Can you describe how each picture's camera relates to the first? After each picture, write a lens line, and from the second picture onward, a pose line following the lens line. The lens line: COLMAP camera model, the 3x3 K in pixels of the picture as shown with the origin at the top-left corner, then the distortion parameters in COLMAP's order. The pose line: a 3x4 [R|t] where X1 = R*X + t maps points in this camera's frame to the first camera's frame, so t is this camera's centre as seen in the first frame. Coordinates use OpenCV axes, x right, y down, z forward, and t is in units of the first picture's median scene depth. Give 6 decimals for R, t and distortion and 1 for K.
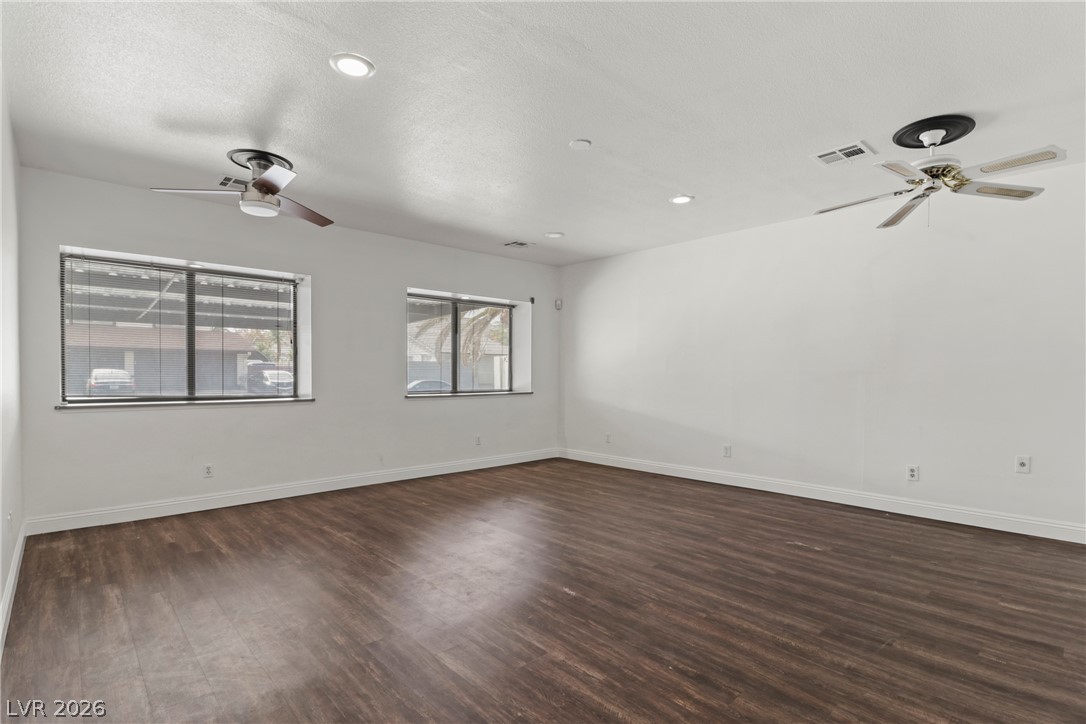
lens RADIAL K [[536.9, 0, 541.3], [0, 536.9, 365.9], [0, 0, 1]] dist [0.001324, -0.019063]
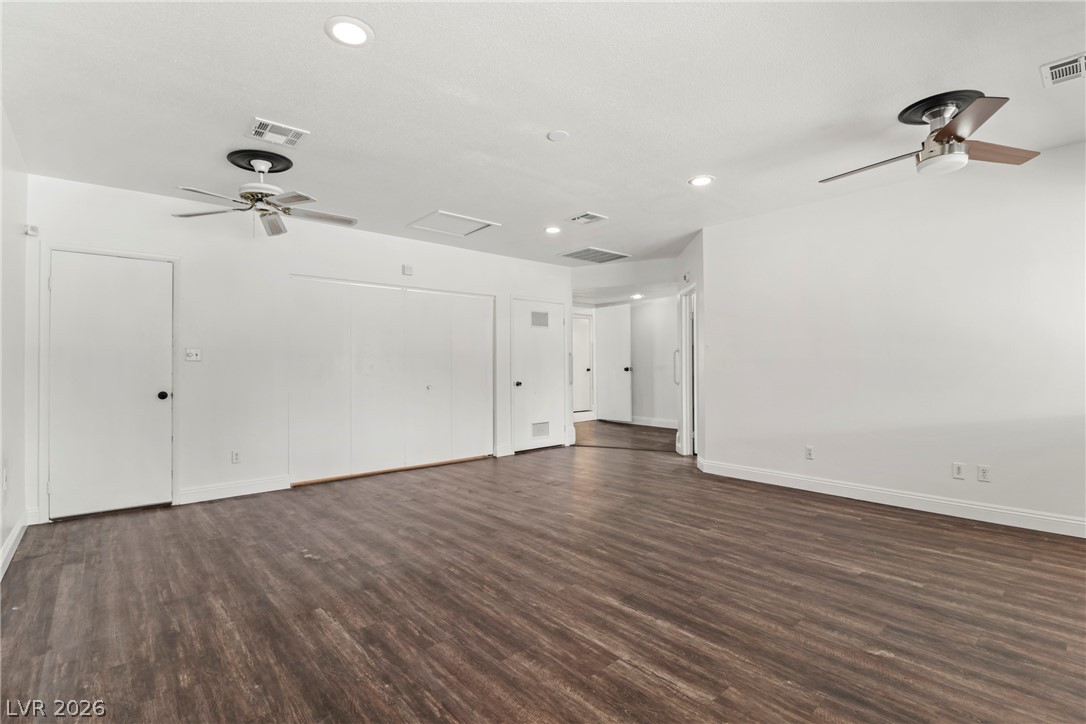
lens RADIAL K [[536.9, 0, 541.3], [0, 536.9, 365.9], [0, 0, 1]] dist [0.001324, -0.019063]
pose [[-0.999818, 0.003195, 0.018821, 0.065696], [0.002863, 0.999841, -0.017618, 0.027649], [-0.018875, -0.017561, -0.999668, 1.605206]]
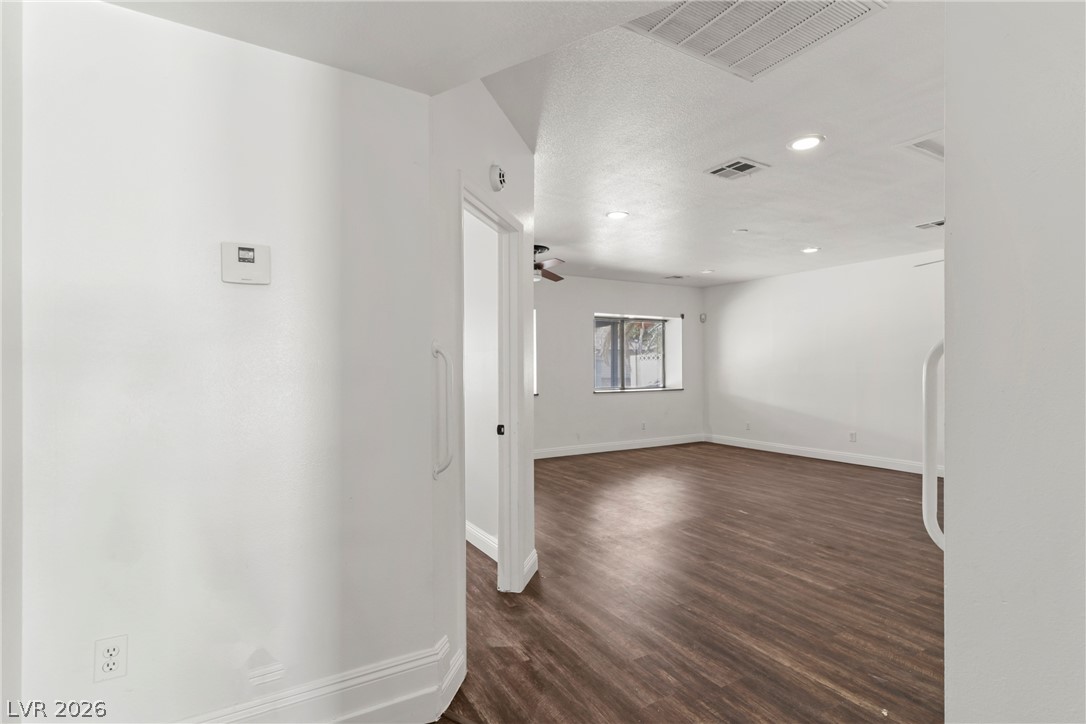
lens RADIAL K [[523.2, 0, 540.9], [0, 523.2, 352.3], [0, 0, 1]] dist [0.001292, 0.000219]
pose [[0.976555, -0.012008, -0.214933, -0.132668], [0.008917, 0.999842, -0.015347, -0.035462], [0.215084, 0.013071, 0.976508, -0.468880]]
